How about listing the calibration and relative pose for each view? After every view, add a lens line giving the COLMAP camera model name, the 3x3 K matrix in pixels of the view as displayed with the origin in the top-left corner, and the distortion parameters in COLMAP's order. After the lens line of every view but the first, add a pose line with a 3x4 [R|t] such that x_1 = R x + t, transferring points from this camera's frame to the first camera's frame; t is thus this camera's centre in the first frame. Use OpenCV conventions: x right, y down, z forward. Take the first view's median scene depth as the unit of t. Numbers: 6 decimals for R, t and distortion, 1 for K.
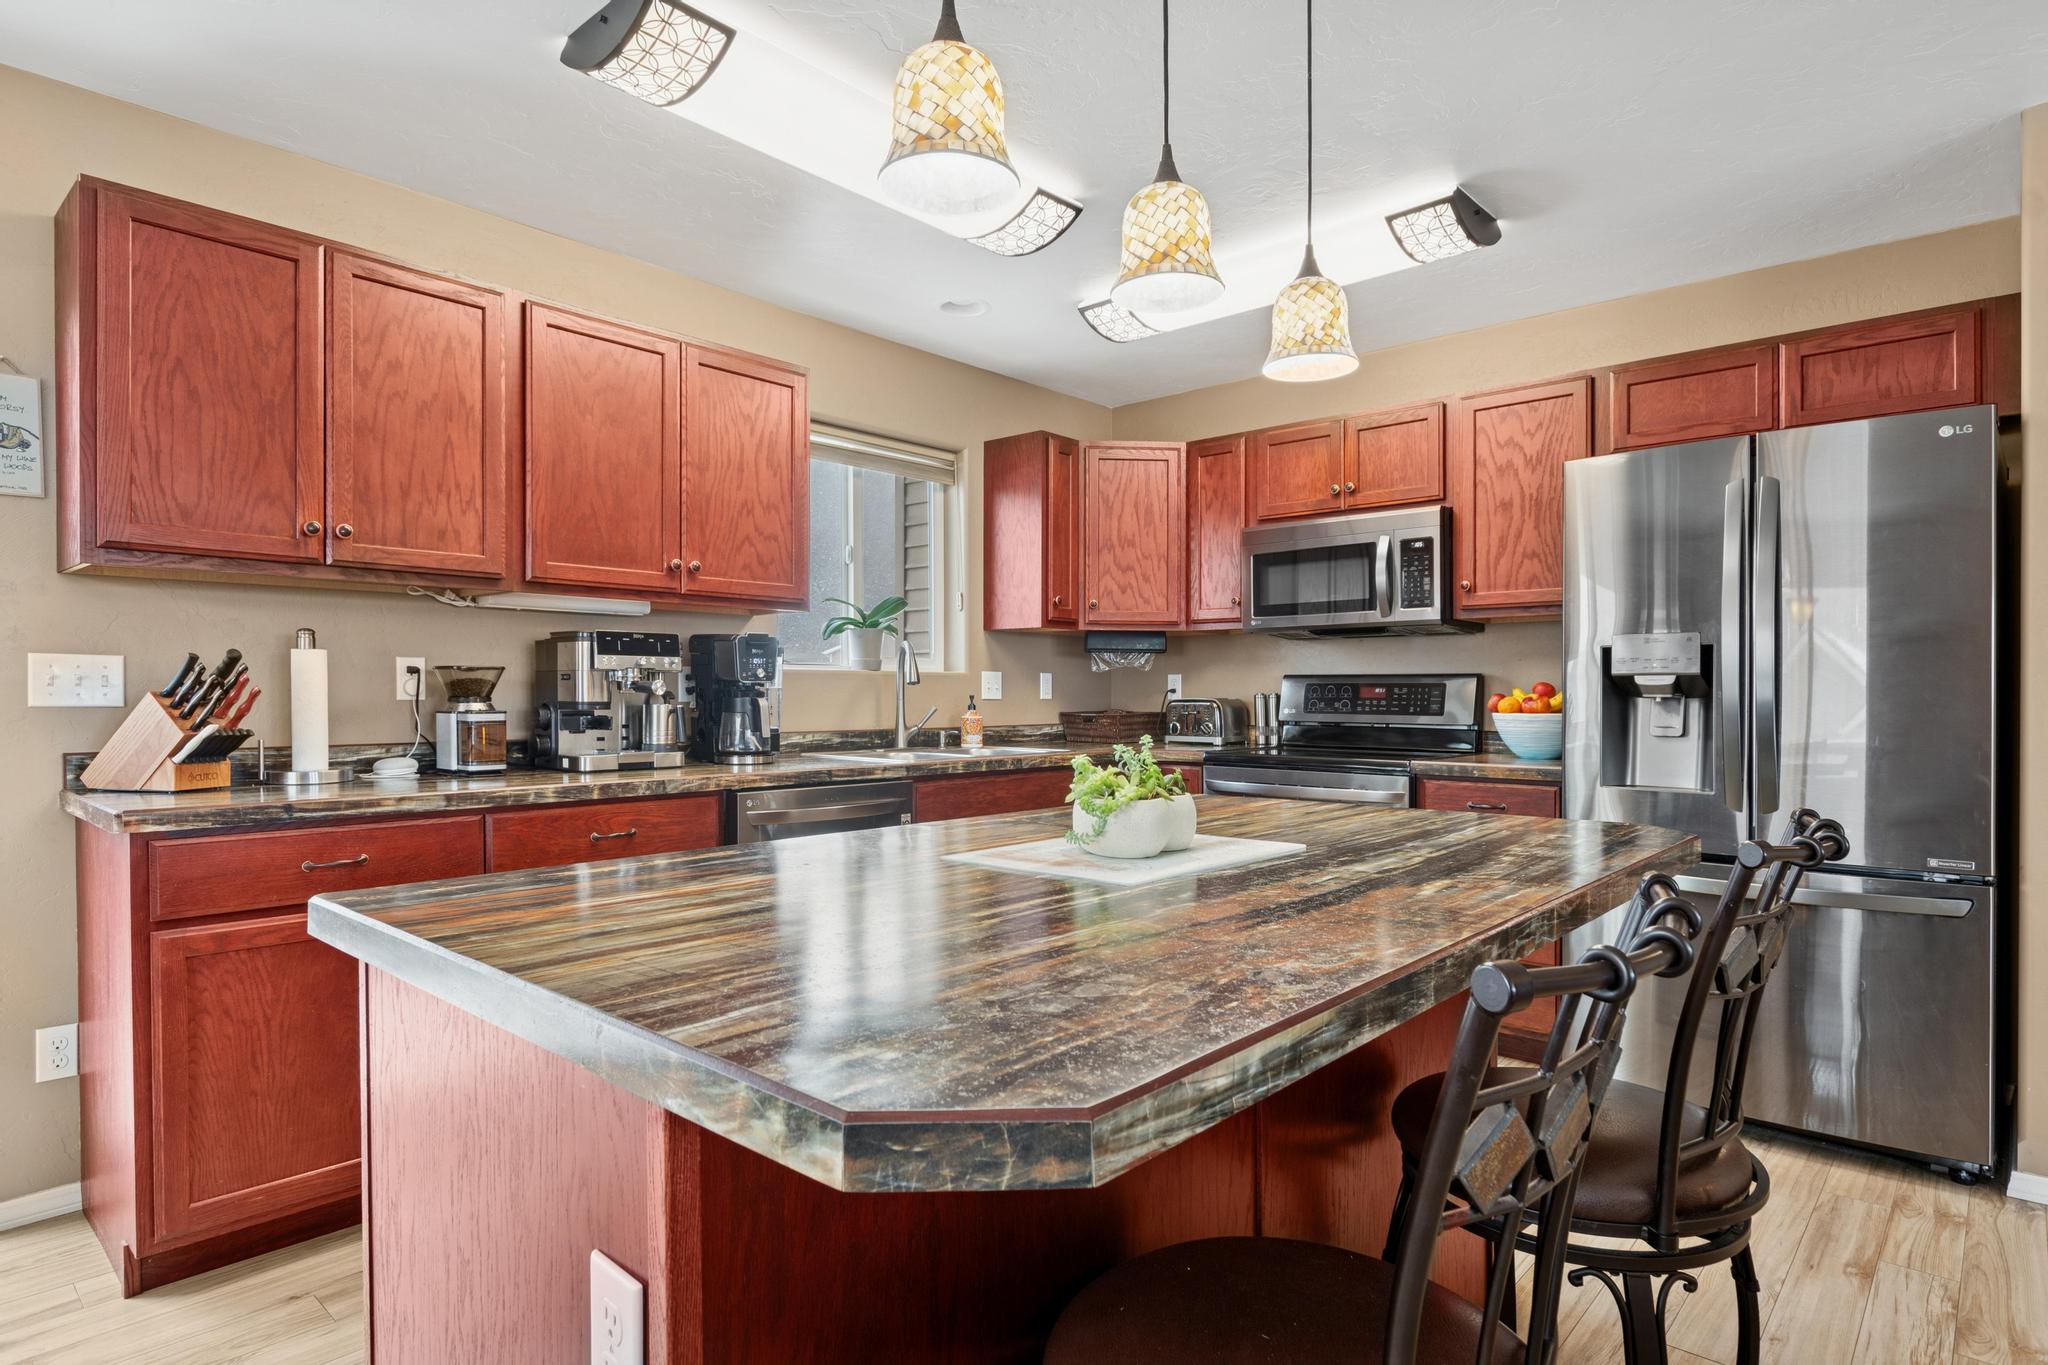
lens RADIAL K [[1099.9, 0, 1016.7], [0, 1099.9, 709.2], [0, 0, 1]] dist [-0.006370, -0.003512]
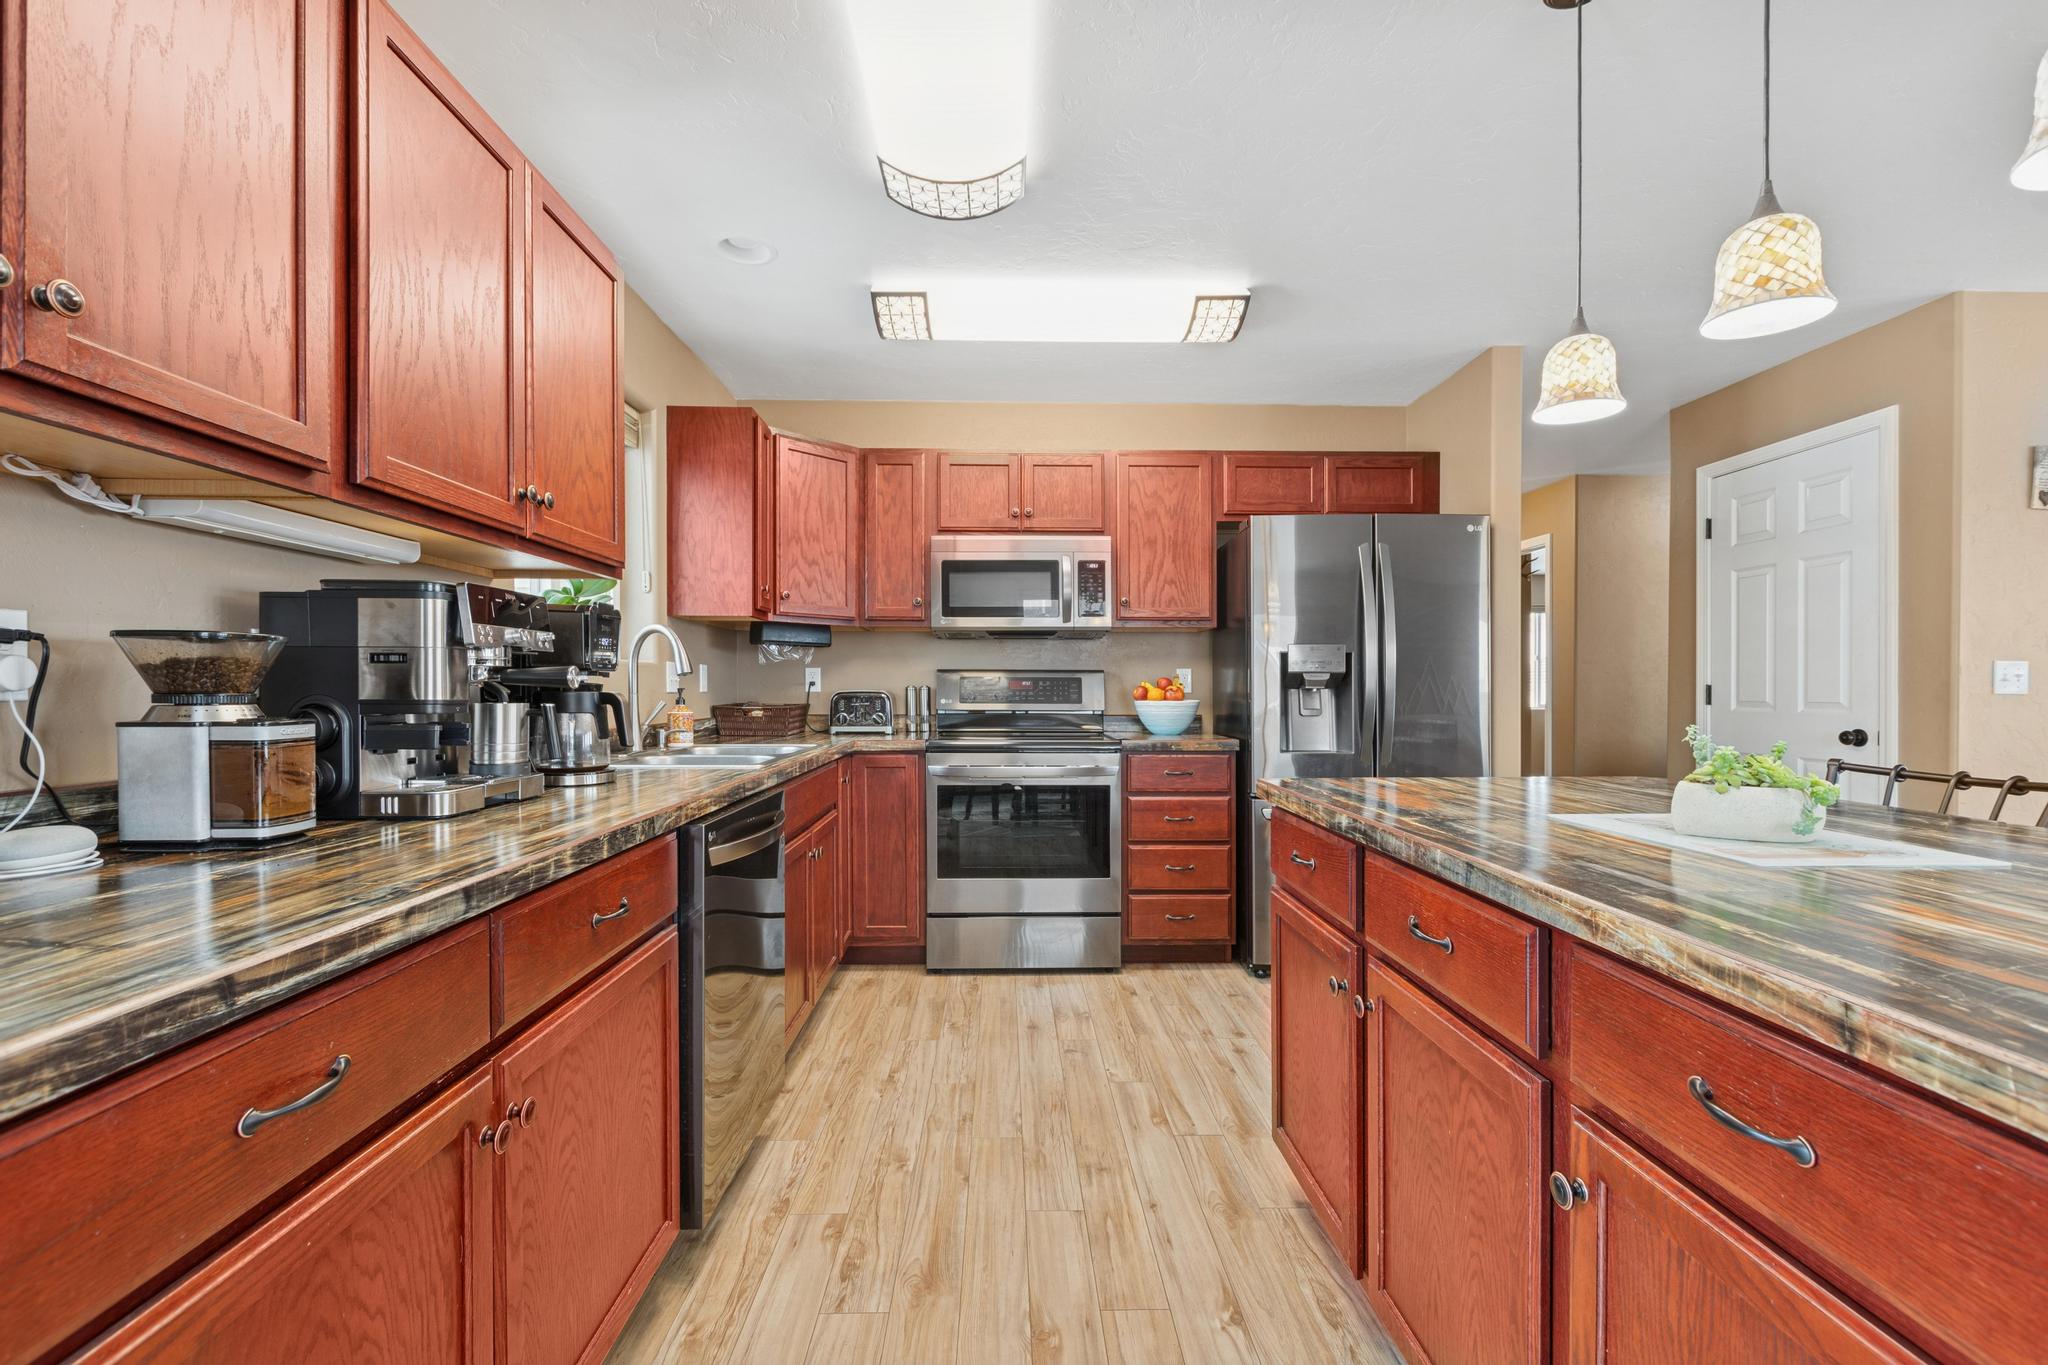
lens RADIAL K [[886.8, 0, 1026.7], [0, 886.8, 691.1], [0, 0, 1]] dist [0.007698, -0.002348]
pose [[0.721281, -0.004875, 0.692625, -0.397960], [0.011196, 0.999927, -0.004621, -0.004782], [-0.692552, 0.011088, 0.721283, 0.342907]]
